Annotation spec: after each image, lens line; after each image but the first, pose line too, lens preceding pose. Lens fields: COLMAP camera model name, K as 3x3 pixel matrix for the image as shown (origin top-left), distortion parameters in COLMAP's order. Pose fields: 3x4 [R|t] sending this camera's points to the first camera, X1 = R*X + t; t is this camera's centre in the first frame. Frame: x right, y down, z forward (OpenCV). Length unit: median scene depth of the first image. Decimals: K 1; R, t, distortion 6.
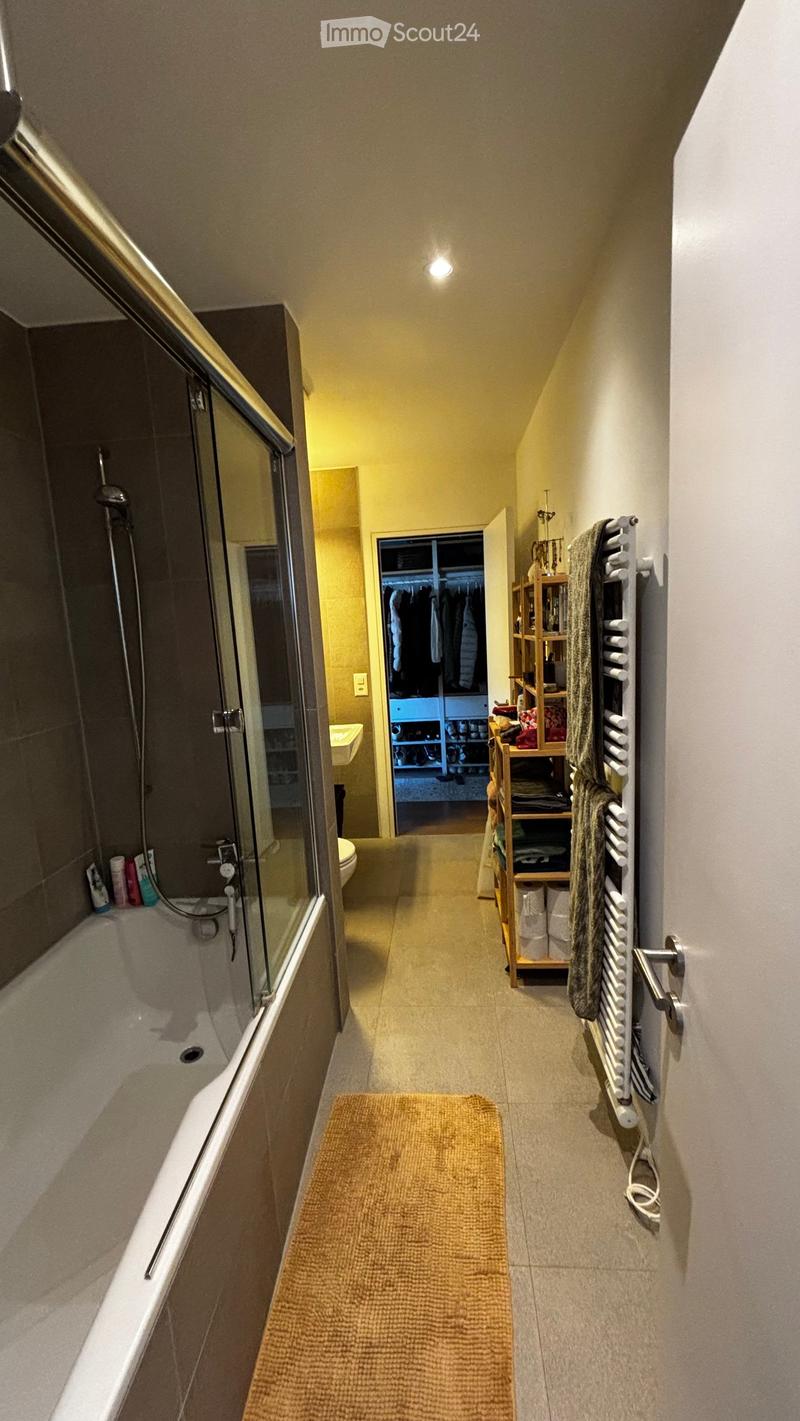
lens RADIAL K [[560.0, 0, 402.3], [0, 560.0, 710.5], [0, 0, 1]] dist [0.008107, -0.000188]
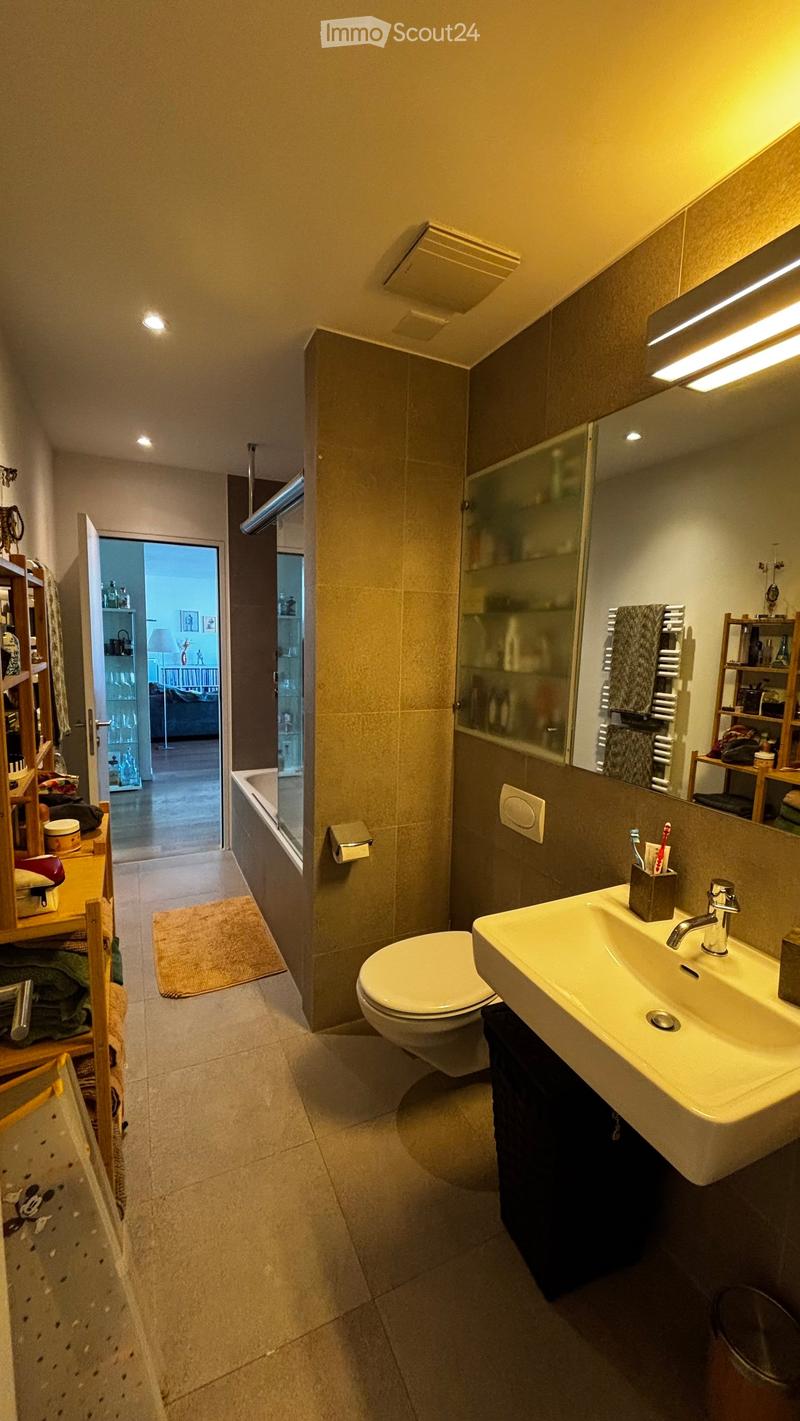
lens RADIAL K [[571.4, 0, 398.1], [0, 571.4, 713.0], [0, 0, 1]] dist [0.009924, -0.003095]
pose [[-0.867501, 0.093554, -0.488559, 0.150316], [-0.056284, 0.957387, 0.283270, -0.212925], [0.494241, 0.273235, -0.825269, 1.295557]]
